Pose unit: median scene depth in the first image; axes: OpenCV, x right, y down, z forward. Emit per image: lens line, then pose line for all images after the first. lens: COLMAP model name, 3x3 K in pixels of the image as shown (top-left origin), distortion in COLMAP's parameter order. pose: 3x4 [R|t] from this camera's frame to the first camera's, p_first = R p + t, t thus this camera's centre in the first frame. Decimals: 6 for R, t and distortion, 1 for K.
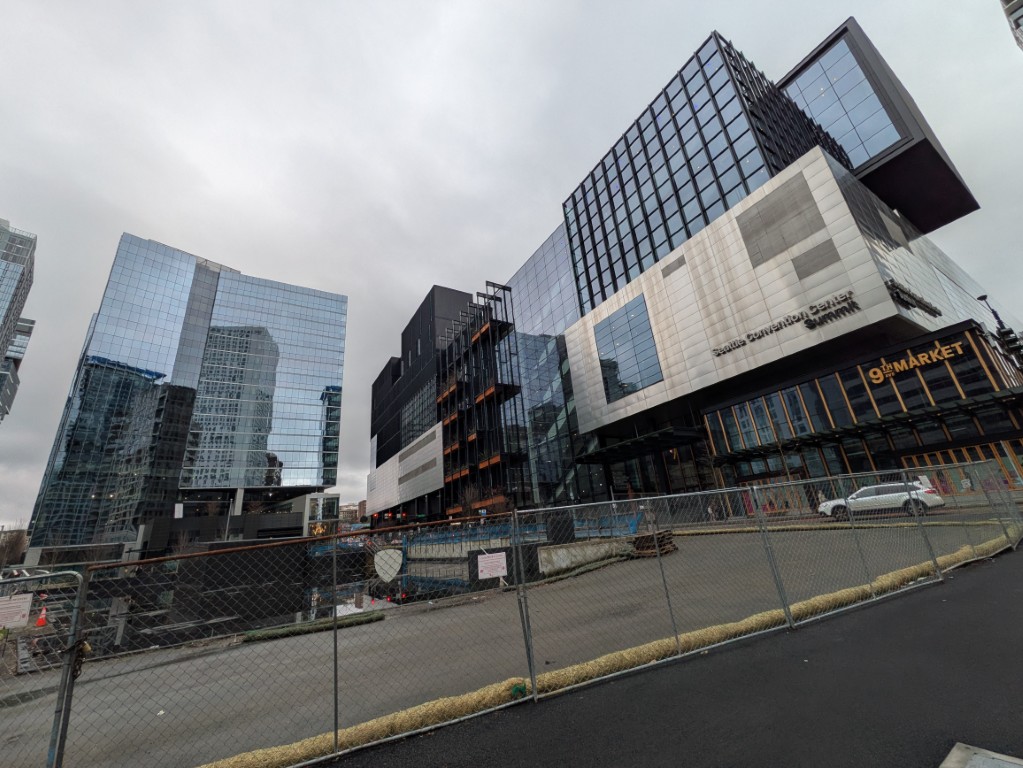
lens RADIAL K [[407.6, 0, 511.5], [0, 407.6, 384.0], [0, 0, 1]] dist [0.000361, -0.000283]
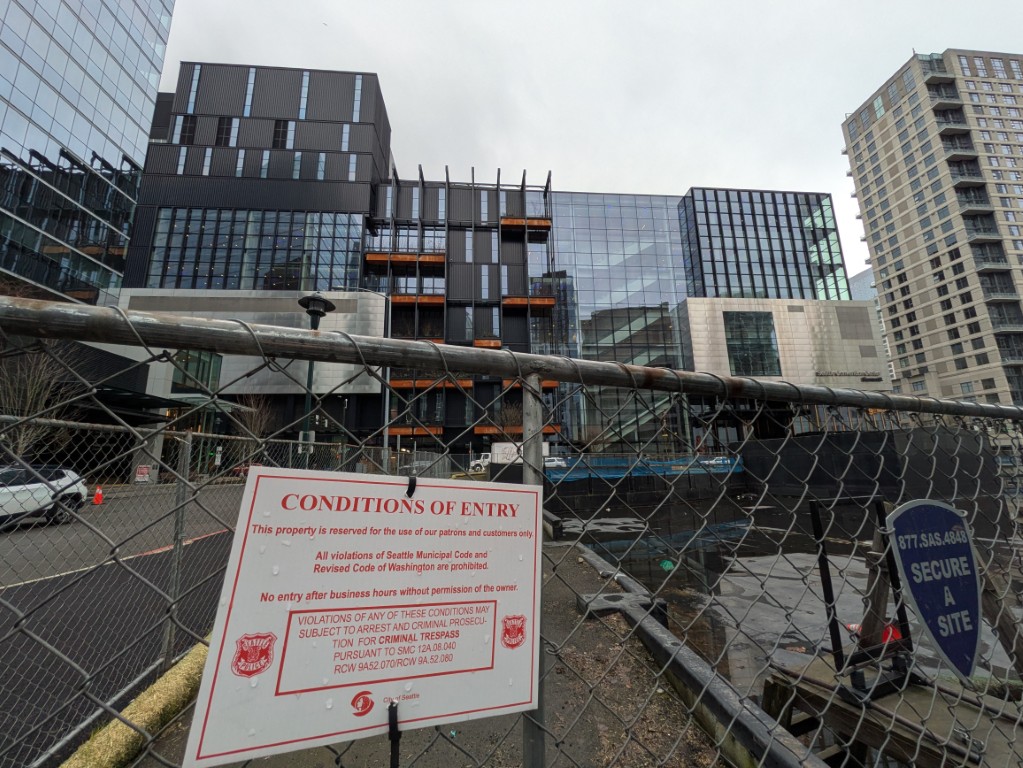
lens RADIAL K [[407.6, 0, 511.5], [0, 407.6, 384.0], [0, 0, 1]] dist [0.000361, -0.000283]
pose [[0.430966, 0.253578, 0.866006, -1.253635], [-0.331493, 0.937090, -0.109426, 0.476145], [-0.839274, -0.239916, 0.487914, 1.010228]]
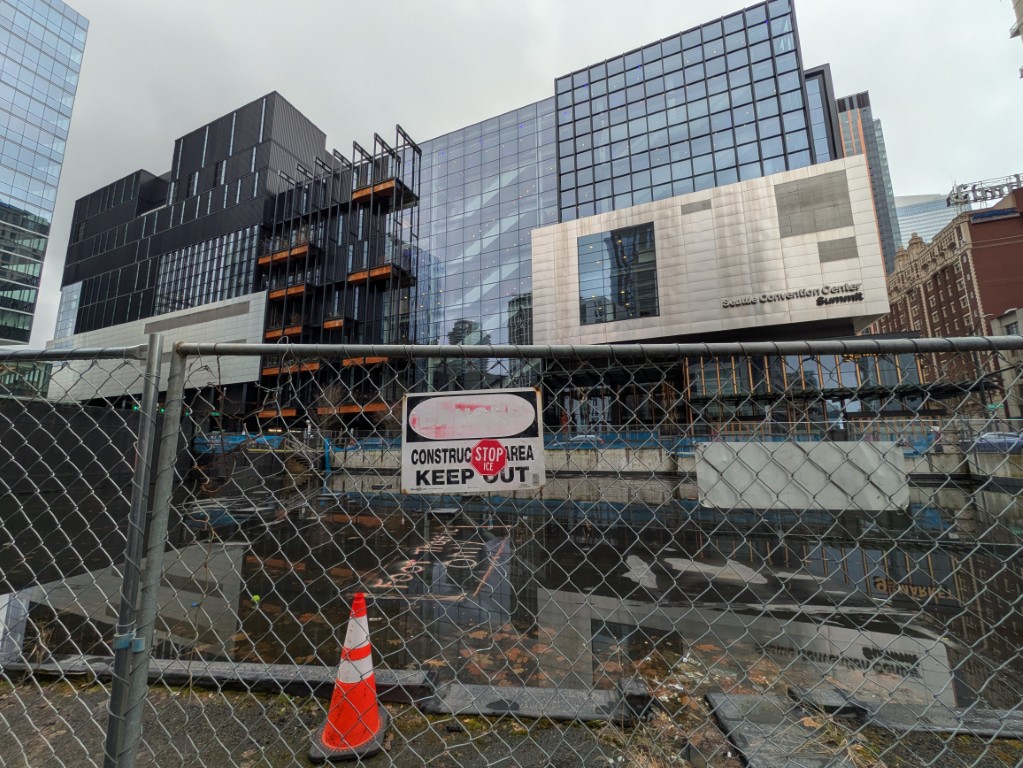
lens RADIAL K [[407.6, 0, 511.5], [0, 407.6, 384.0], [0, 0, 1]] dist [0.000361, -0.000283]
pose [[0.797986, 0.173270, 0.577231, -0.432582], [-0.265420, 0.960934, 0.078479, 0.158211], [-0.541082, -0.215834, 0.812801, 0.317057]]
